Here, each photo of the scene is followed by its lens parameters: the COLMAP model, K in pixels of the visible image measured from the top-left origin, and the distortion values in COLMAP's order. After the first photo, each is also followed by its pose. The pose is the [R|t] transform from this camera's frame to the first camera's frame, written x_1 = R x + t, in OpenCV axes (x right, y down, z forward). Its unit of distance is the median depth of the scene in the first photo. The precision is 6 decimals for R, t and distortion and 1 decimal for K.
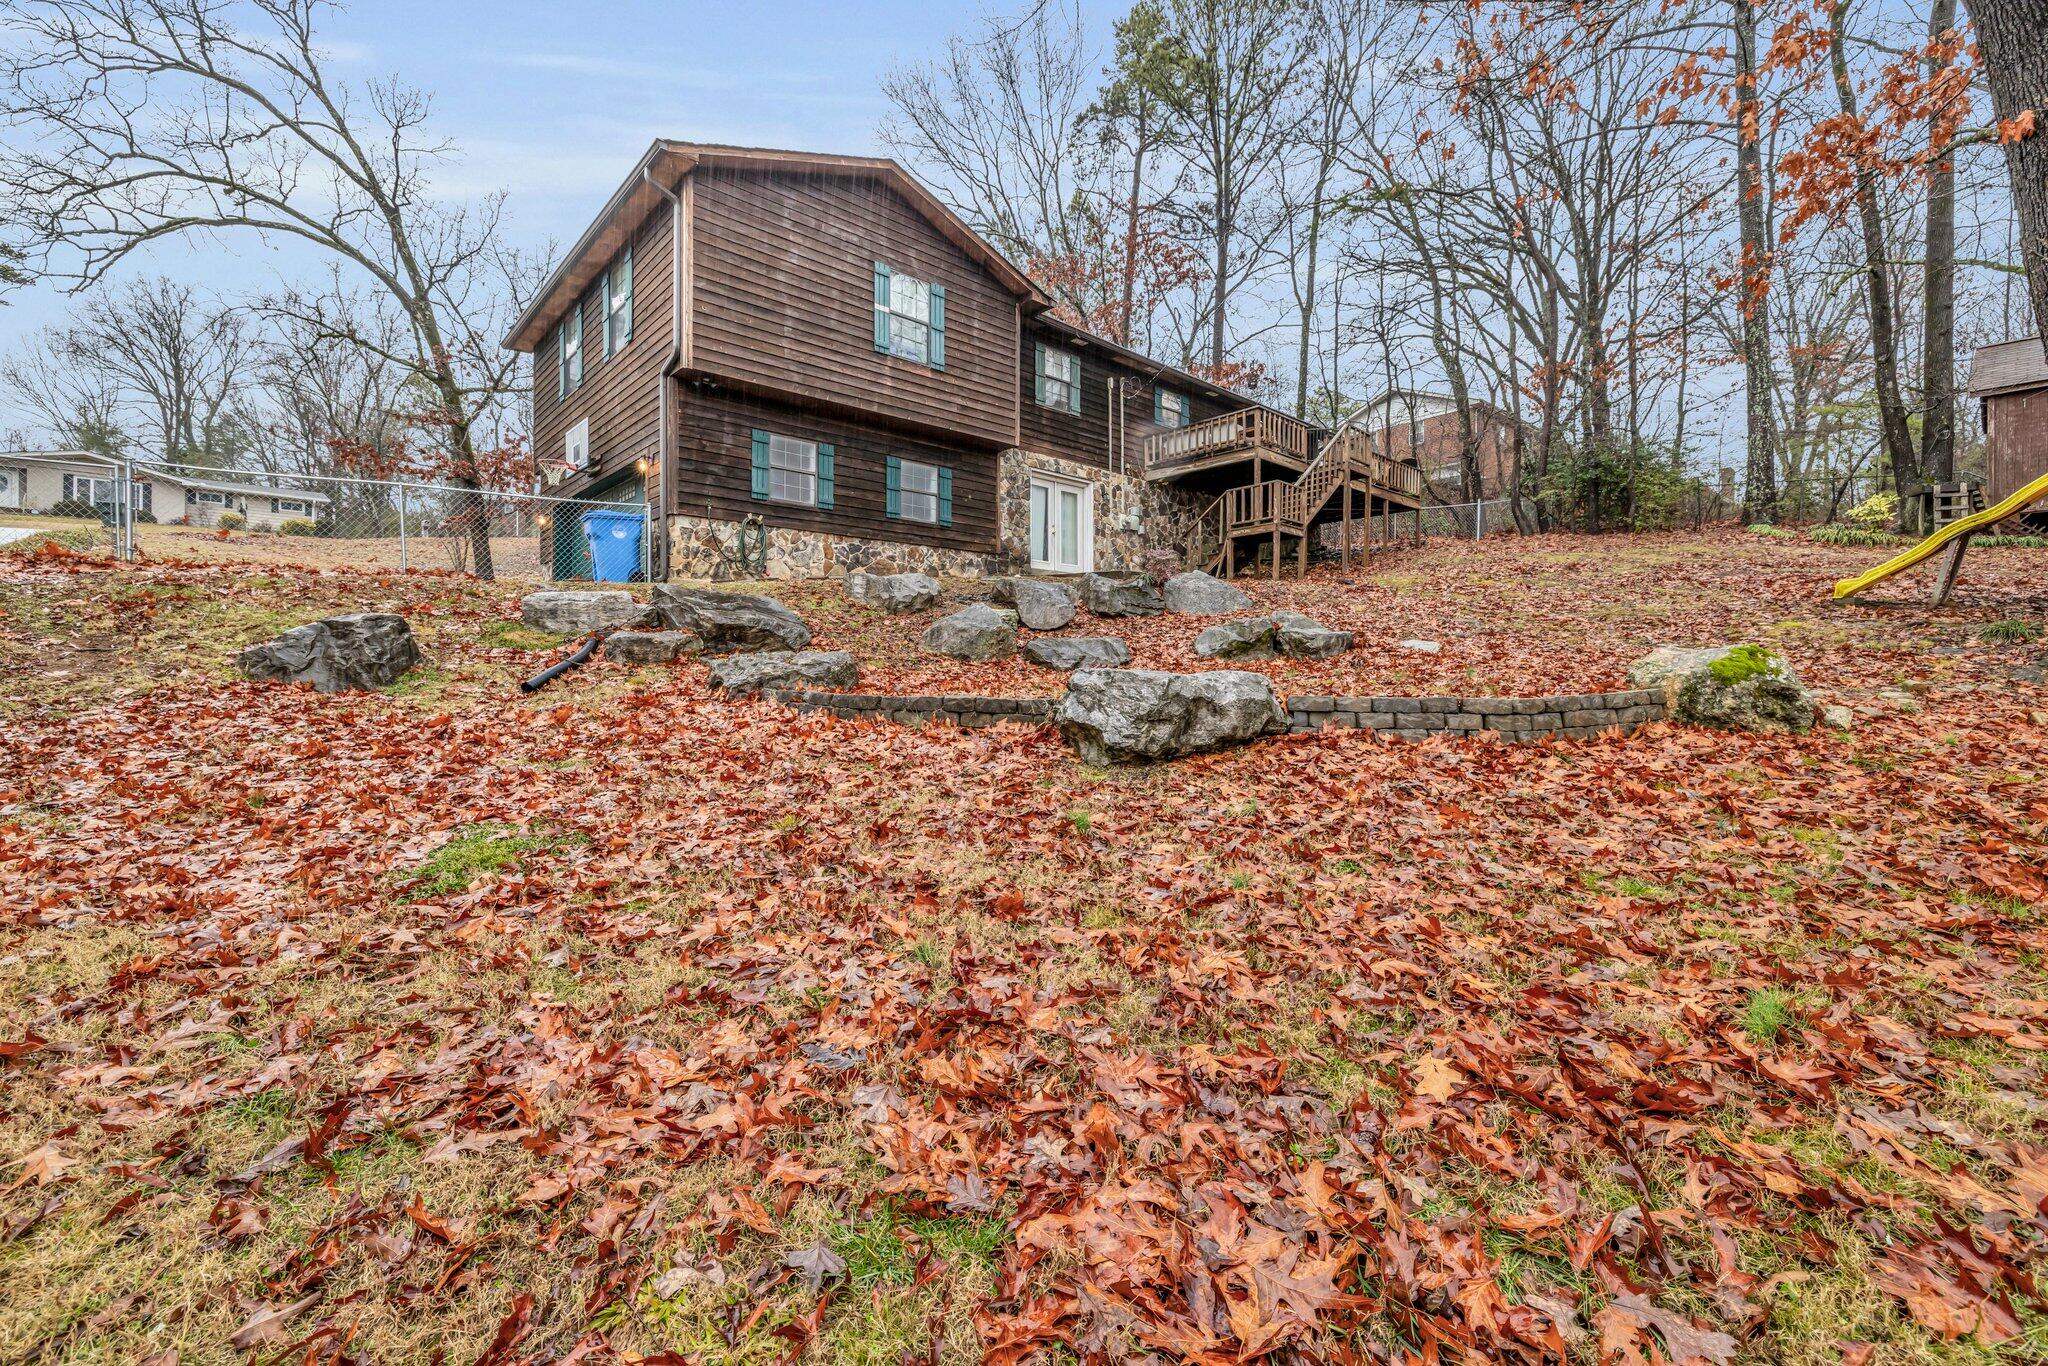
lens RADIAL K [[844.5, 0, 1030.3], [0, 844.5, 680.3], [0, 0, 1]] dist [-0.003062, 0.000027]
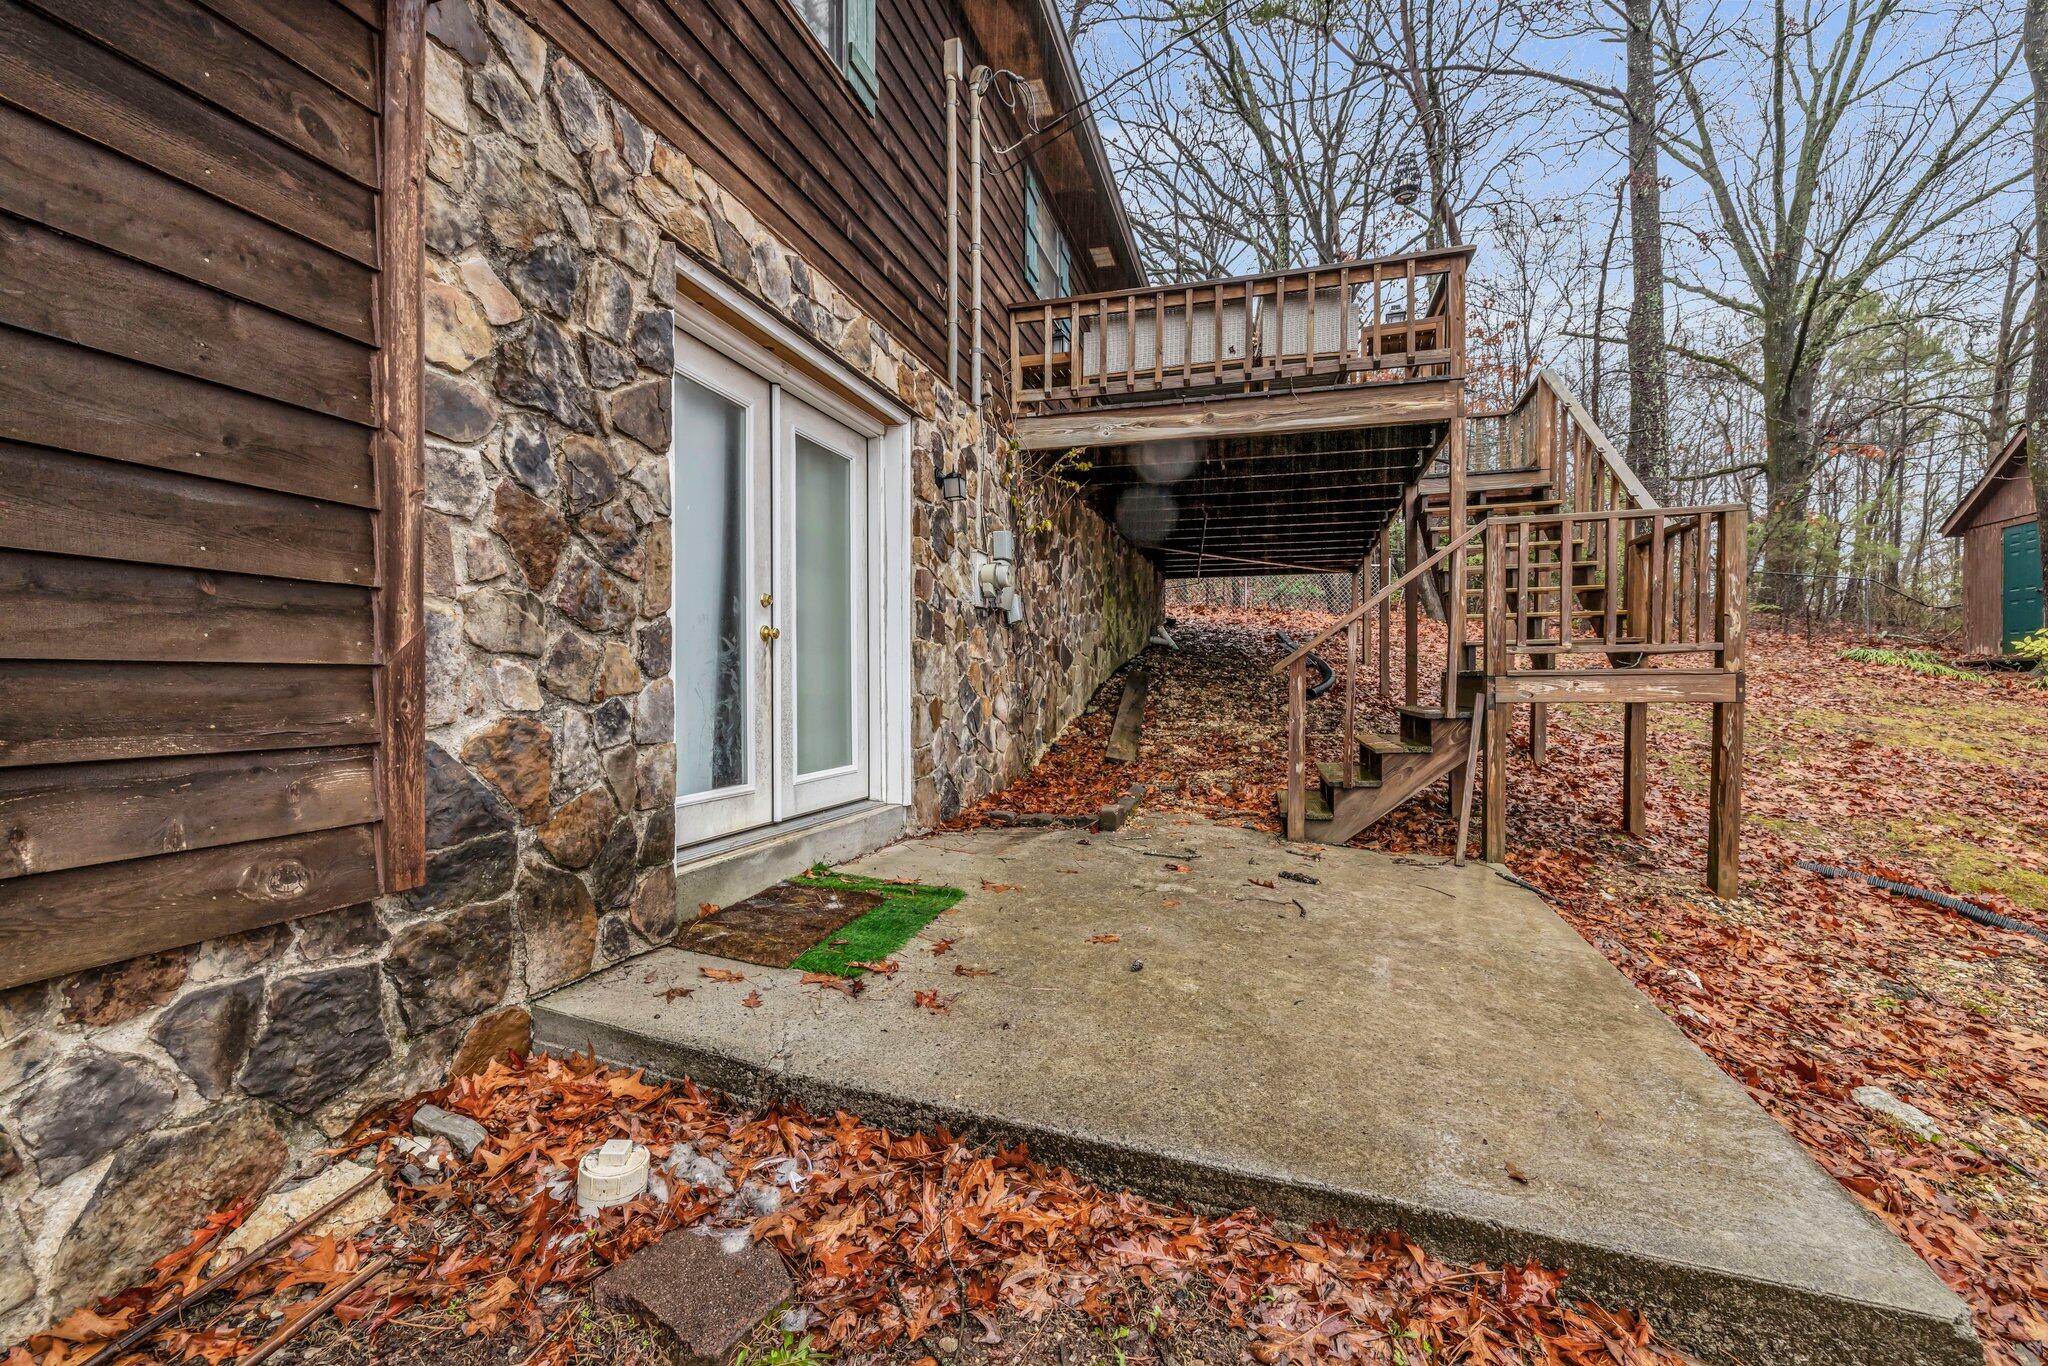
lens RADIAL K [[844.5, 0, 1019.0], [0, 844.5, 680.9], [0, 0, 1]] dist [-0.003062, 0.000027]
pose [[0.865912, 0.001224, 0.500195, -0.020391], [-0.001026, 0.999999, -0.000671, -0.160588], [-0.500195, 0.000068, 0.865913, 0.779548]]
